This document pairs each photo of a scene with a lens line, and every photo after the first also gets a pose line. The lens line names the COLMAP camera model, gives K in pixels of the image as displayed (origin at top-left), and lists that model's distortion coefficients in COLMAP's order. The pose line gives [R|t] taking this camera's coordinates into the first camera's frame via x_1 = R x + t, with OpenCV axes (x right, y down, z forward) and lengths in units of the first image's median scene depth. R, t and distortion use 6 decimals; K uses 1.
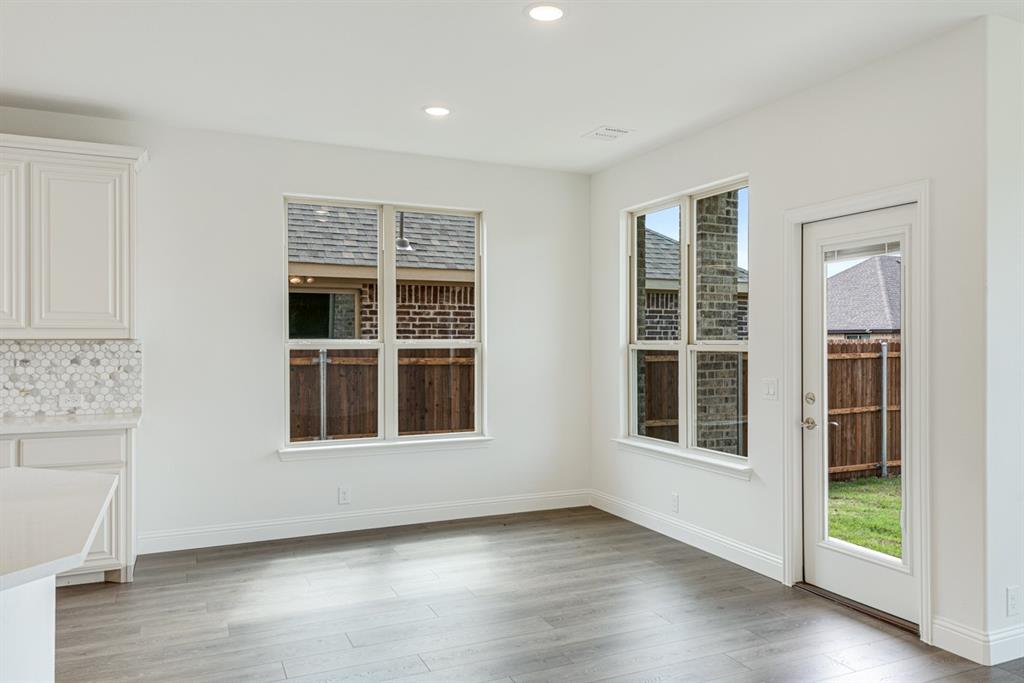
lens RADIAL K [[763.3, 0, 556.6], [0, 763.3, 340.3], [0, 0, 1]] dist [0.012867, -0.005883]
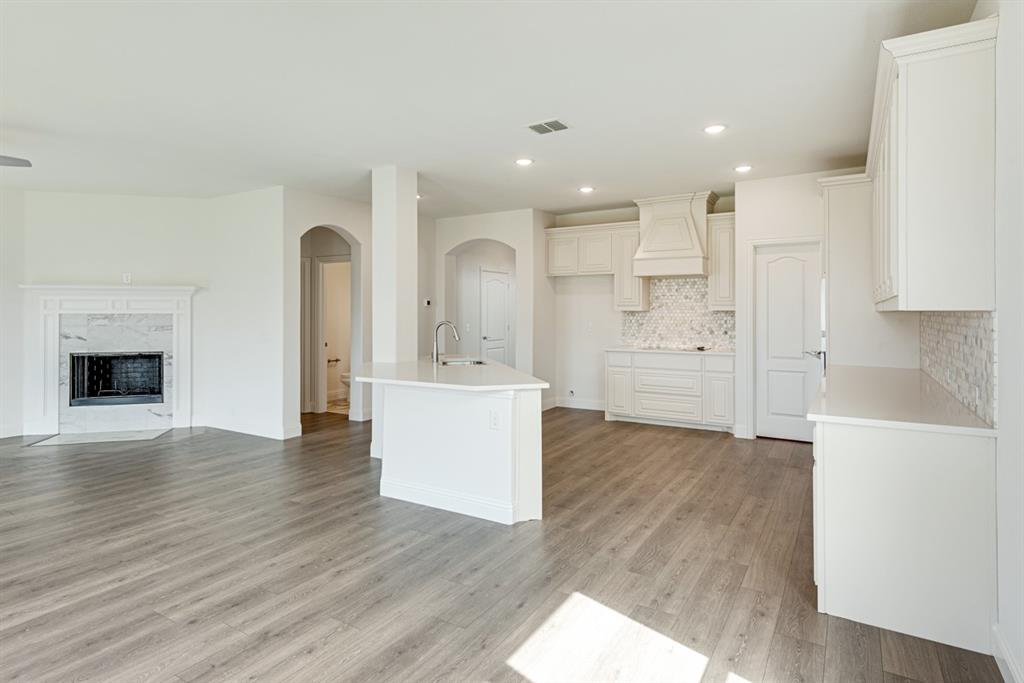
lens RADIAL K [[542.6, 0, 518.8], [0, 542.6, 309.0], [0, 0, 1]] dist [0.007652, -0.003096]
pose [[-0.843168, -0.004002, -0.537635, 0.019085], [-0.000692, 0.999980, -0.006358, 0.001012], [0.537650, -0.004988, -0.843154, 1.213312]]
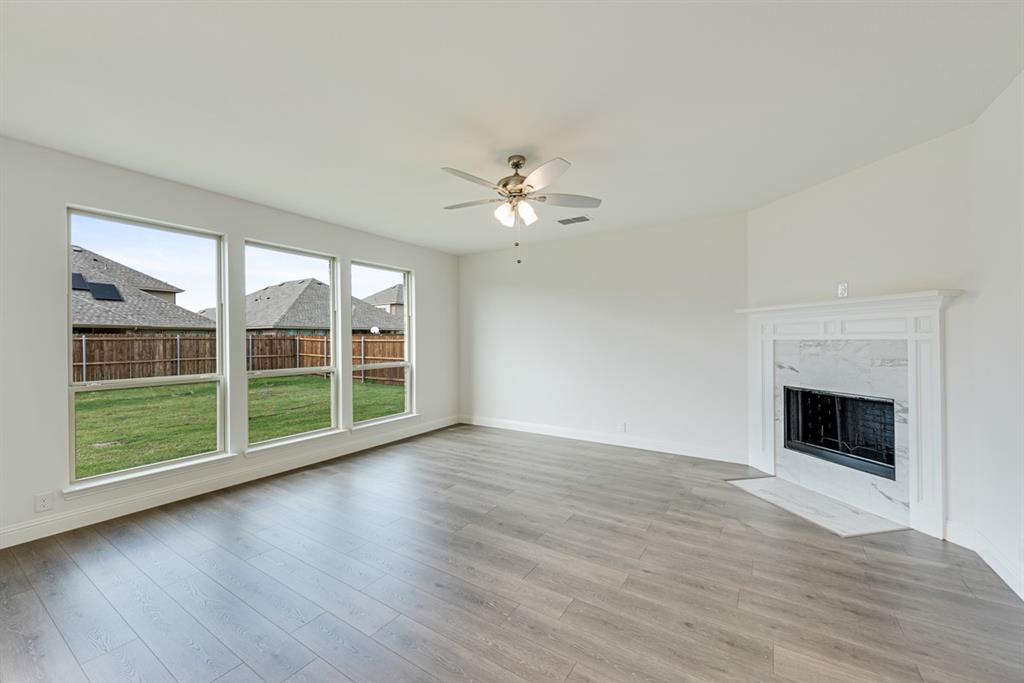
lens RADIAL K [[402.1, 0, 515.4], [0, 402.1, 339.1], [0, 0, 1]] dist [0.009161, -0.000689]
pose [[-0.517287, 0.000219, 0.855812, -0.208010], [0.003968, 0.999990, 0.002142, -0.000140], [-0.855803, 0.004504, -0.517283, 0.414374]]
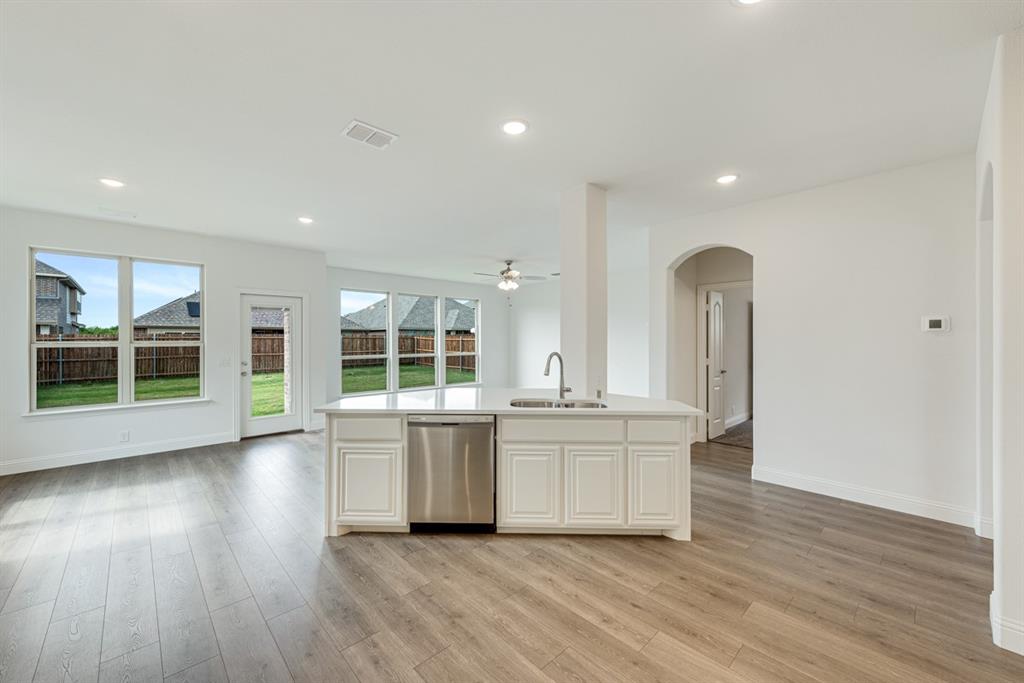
lens RADIAL K [[409.8, 0, 517.9], [0, 409.8, 334.8], [0, 0, 1]] dist [0.006755, -0.000649]
pose [[-0.294750, 0.006530, 0.955552, -1.093822], [0.001191, 0.999978, -0.006466, -0.006927], [-0.955574, -0.000767, -0.294751, 0.488528]]
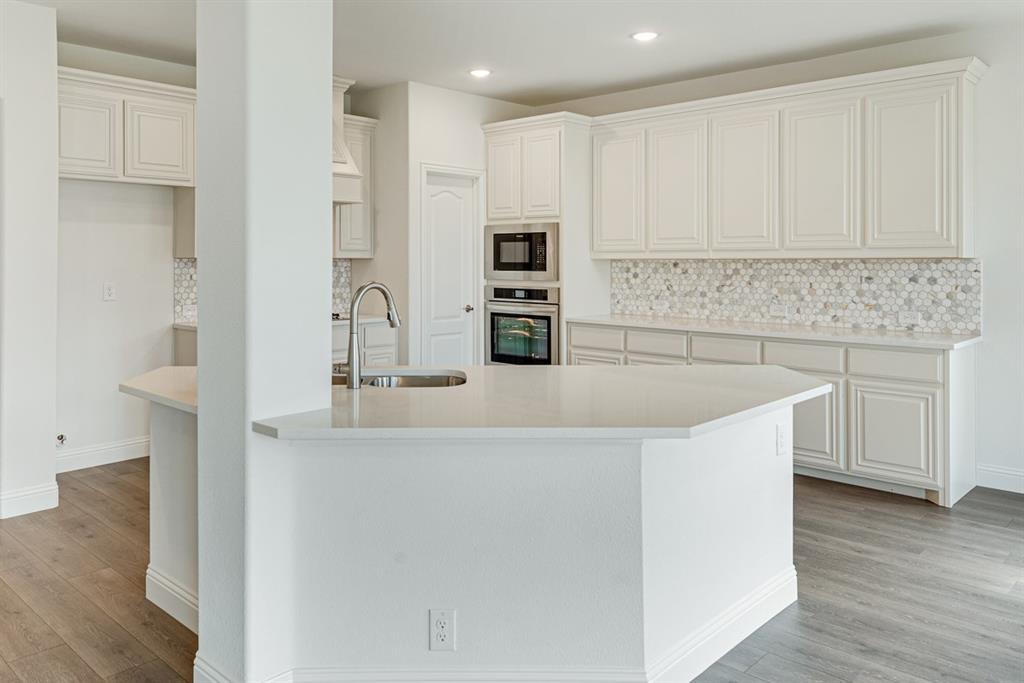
lens RADIAL K [[763.3, 0, 453.9], [0, 763.3, 262.0], [0, 0, 1]] dist [0.012867, -0.005883]
pose [[0.315382, 0.001411, -0.948964, 0.156024], [0.000798, 0.999998, 0.001752, 0.001463], [0.948964, -0.001310, 0.315380, 0.088547]]
